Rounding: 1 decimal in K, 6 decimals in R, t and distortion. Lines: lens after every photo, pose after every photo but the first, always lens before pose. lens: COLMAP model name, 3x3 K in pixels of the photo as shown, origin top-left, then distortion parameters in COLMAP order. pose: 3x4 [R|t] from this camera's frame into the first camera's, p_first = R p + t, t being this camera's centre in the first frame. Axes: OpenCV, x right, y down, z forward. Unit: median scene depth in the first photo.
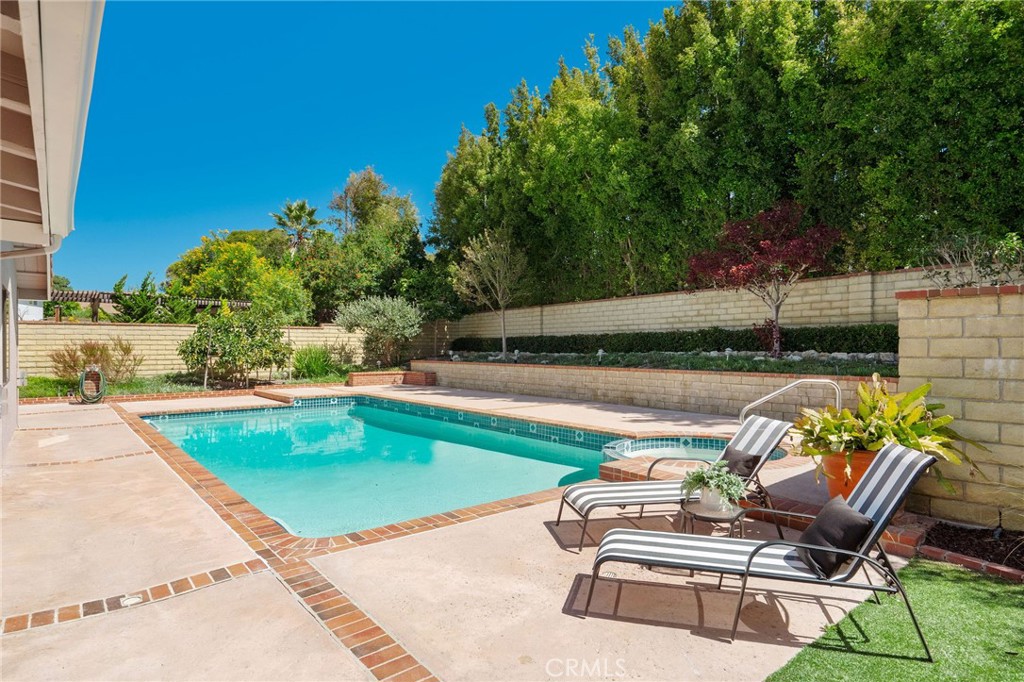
lens RADIAL K [[555.0, 0, 513.3], [0, 555.0, 342.5], [0, 0, 1]] dist [-0.000446, -0.000017]
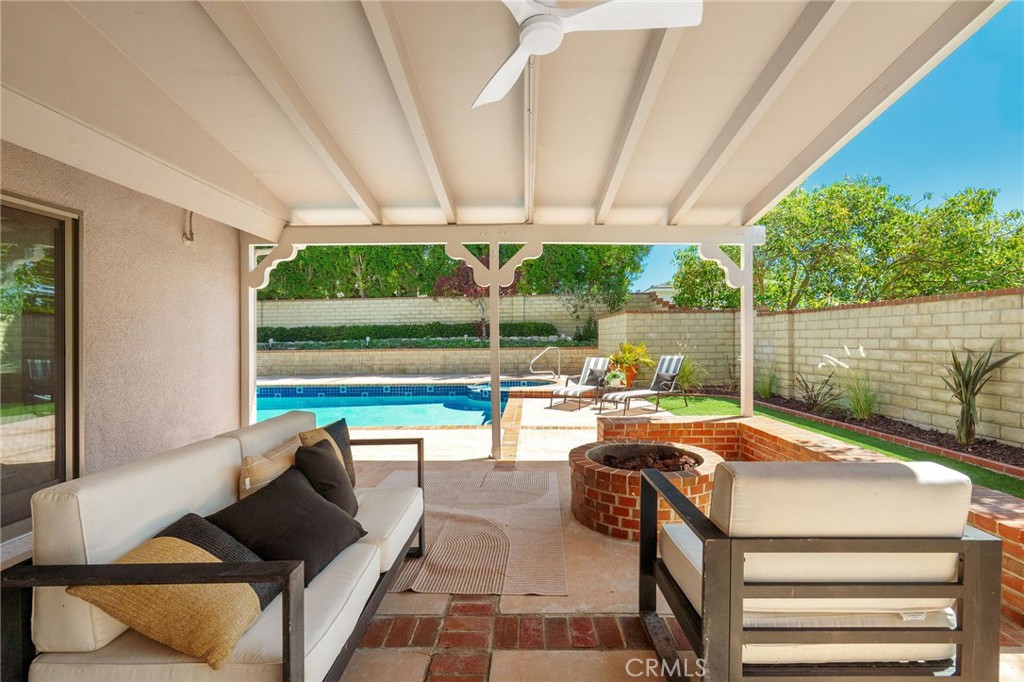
lens RADIAL K [[471.1, 0, 517.3], [0, 471.1, 344.3], [0, 0, 1]] dist [0.004926, 0.000398]
pose [[0.649226, -0.017431, 0.760396, -0.496810], [0.005633, 0.999820, 0.018109, 0.011783], [-0.760575, -0.007474, 0.649208, -0.041362]]
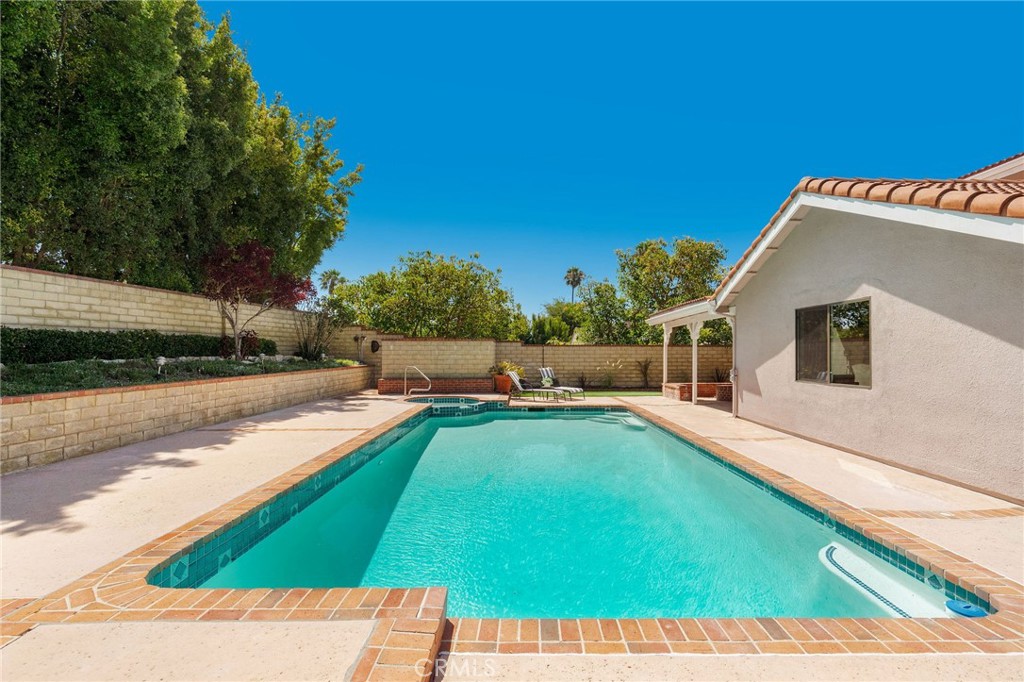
lens RADIAL K [[471.1, 0, 513.2], [0, 471.1, 345.9], [0, 0, 1]] dist [0.004926, 0.000398]
pose [[-0.753853, 0.006598, 0.657010, -0.565419], [-0.006358, 0.999830, -0.017336, 0.006611], [-0.657012, -0.017246, -0.753682, 1.171493]]
